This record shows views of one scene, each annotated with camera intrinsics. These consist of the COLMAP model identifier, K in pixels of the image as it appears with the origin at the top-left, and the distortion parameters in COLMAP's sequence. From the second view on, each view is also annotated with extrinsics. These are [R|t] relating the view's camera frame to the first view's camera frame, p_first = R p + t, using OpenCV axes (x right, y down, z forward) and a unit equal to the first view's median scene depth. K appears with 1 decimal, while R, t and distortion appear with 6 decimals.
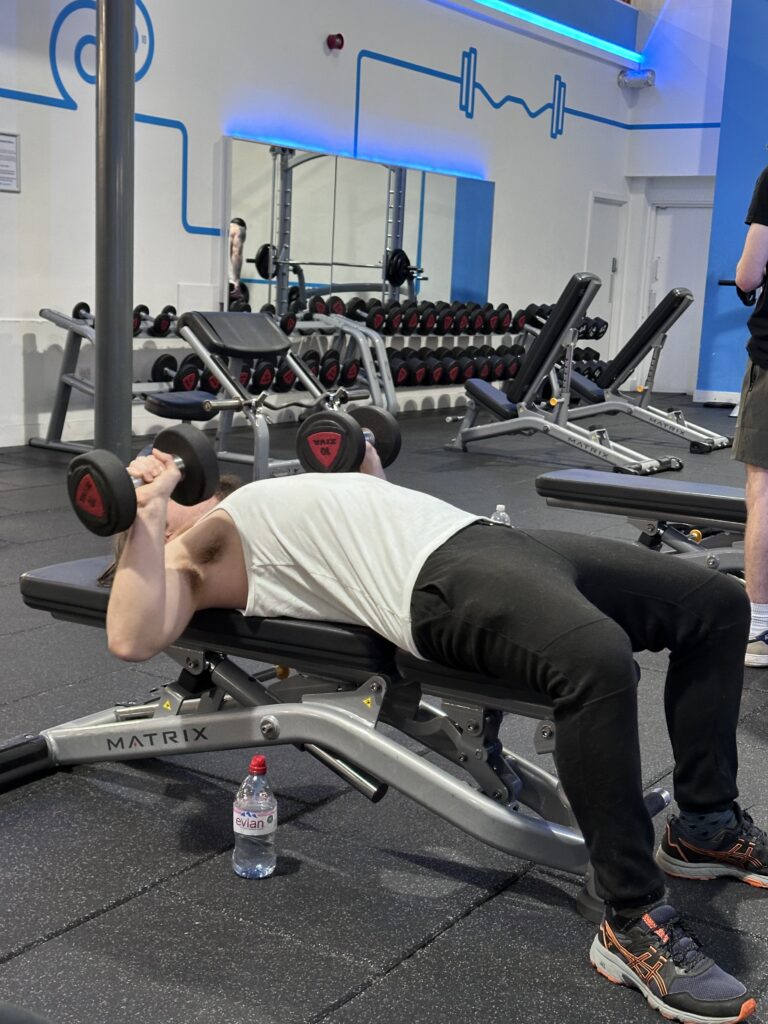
lens RADIAL K [[1432.4, 0, 383.2], [0, 1432.4, 518.0], [0, 0, 1]] dist [0.155172, 0.000000]
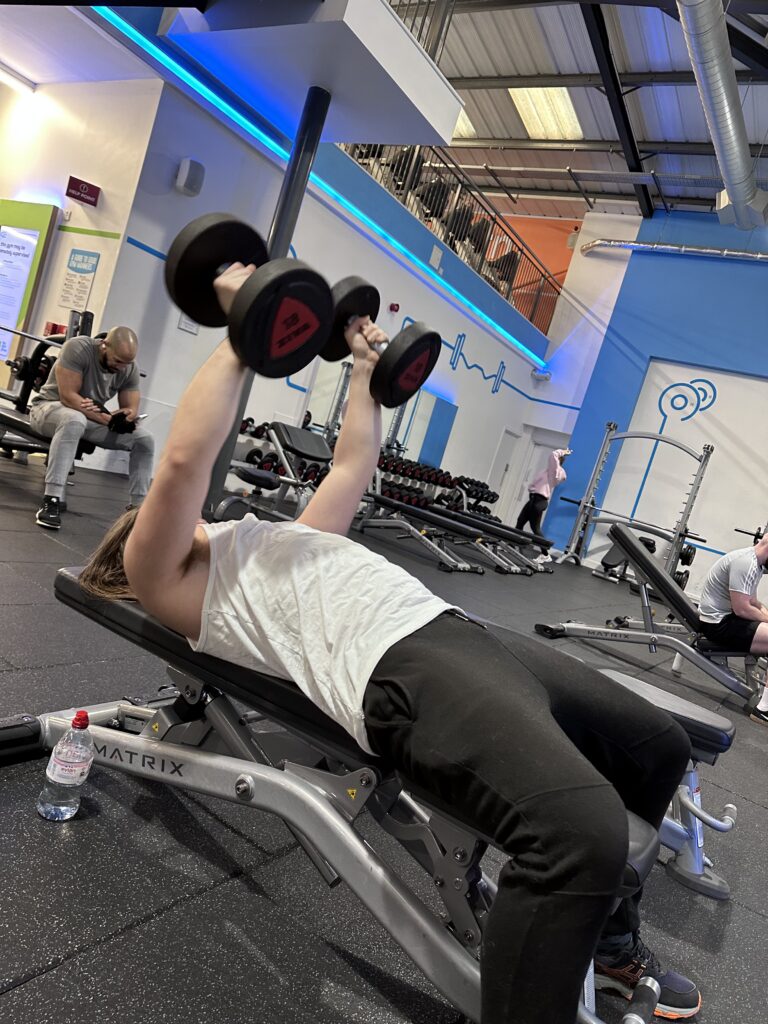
lens RADIAL K [[723.1, 0, 390.1], [0, 723.1, 517.3], [0, 0, 1]] dist [0.065707, -0.010301]
pose [[0.970428, 0.238180, 0.039241, -0.014136], [-0.234544, 0.968804, -0.080048, -0.004074], [-0.057083, 0.068477, 0.996018, 0.148642]]
